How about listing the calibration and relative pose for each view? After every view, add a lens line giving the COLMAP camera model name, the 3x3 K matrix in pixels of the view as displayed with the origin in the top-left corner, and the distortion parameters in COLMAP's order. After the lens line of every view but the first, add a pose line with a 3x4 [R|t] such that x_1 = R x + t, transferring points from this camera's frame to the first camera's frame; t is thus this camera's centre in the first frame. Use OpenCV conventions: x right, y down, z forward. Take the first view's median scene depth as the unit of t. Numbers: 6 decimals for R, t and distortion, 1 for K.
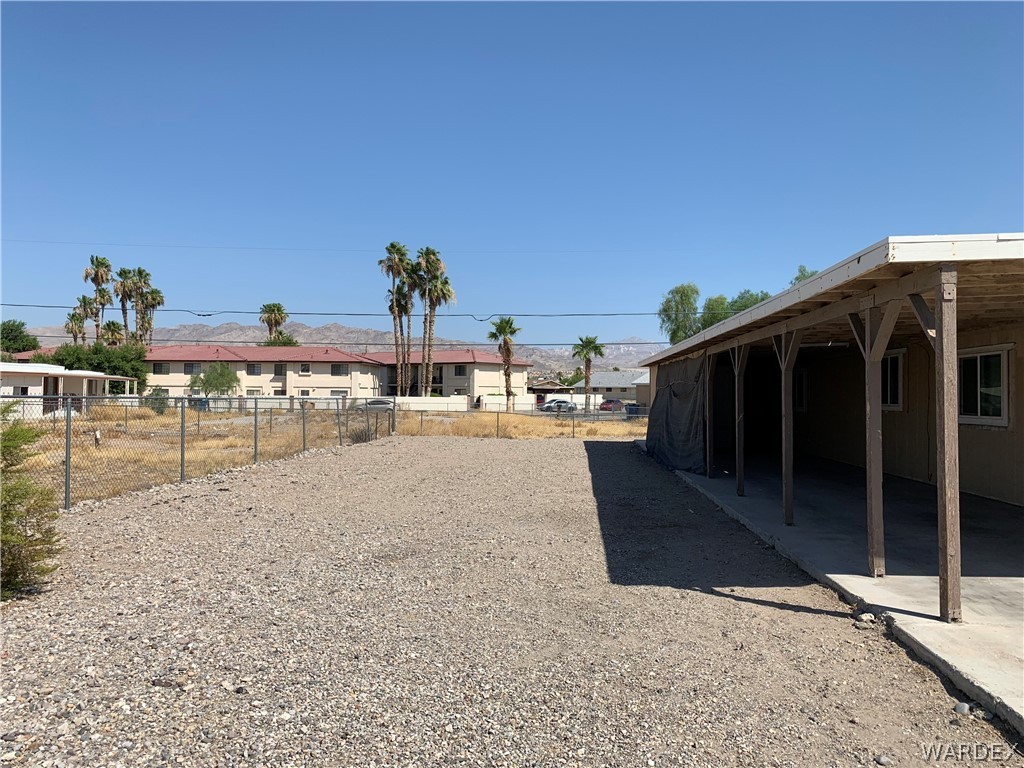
lens RADIAL K [[784.7, 0, 508.7], [0, 784.7, 372.9], [0, 0, 1]] dist [0.028471, -0.026009]
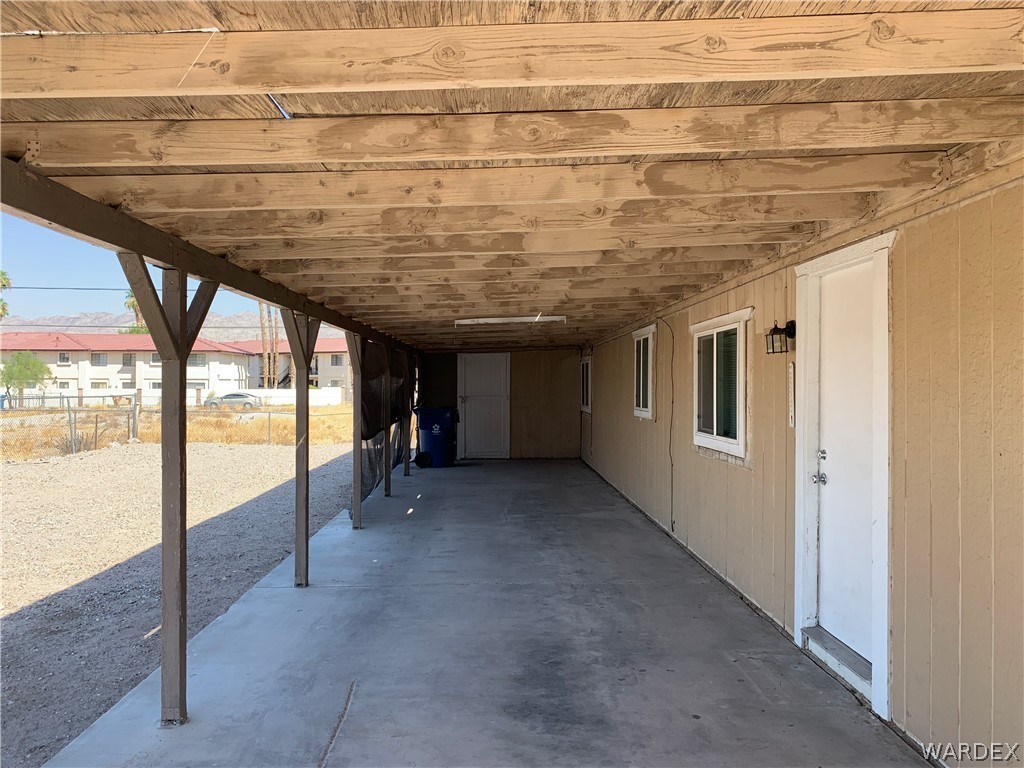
lens RADIAL K [[784.7, 0, 498.5], [0, 784.7, 375.1], [0, 0, 1]] dist [0.028471, -0.026009]
pose [[0.996045, -0.002747, 0.088808, 0.130266], [0.001357, 0.999876, 0.015709, 0.000114], [-0.088840, -0.015526, 0.995925, 0.147850]]
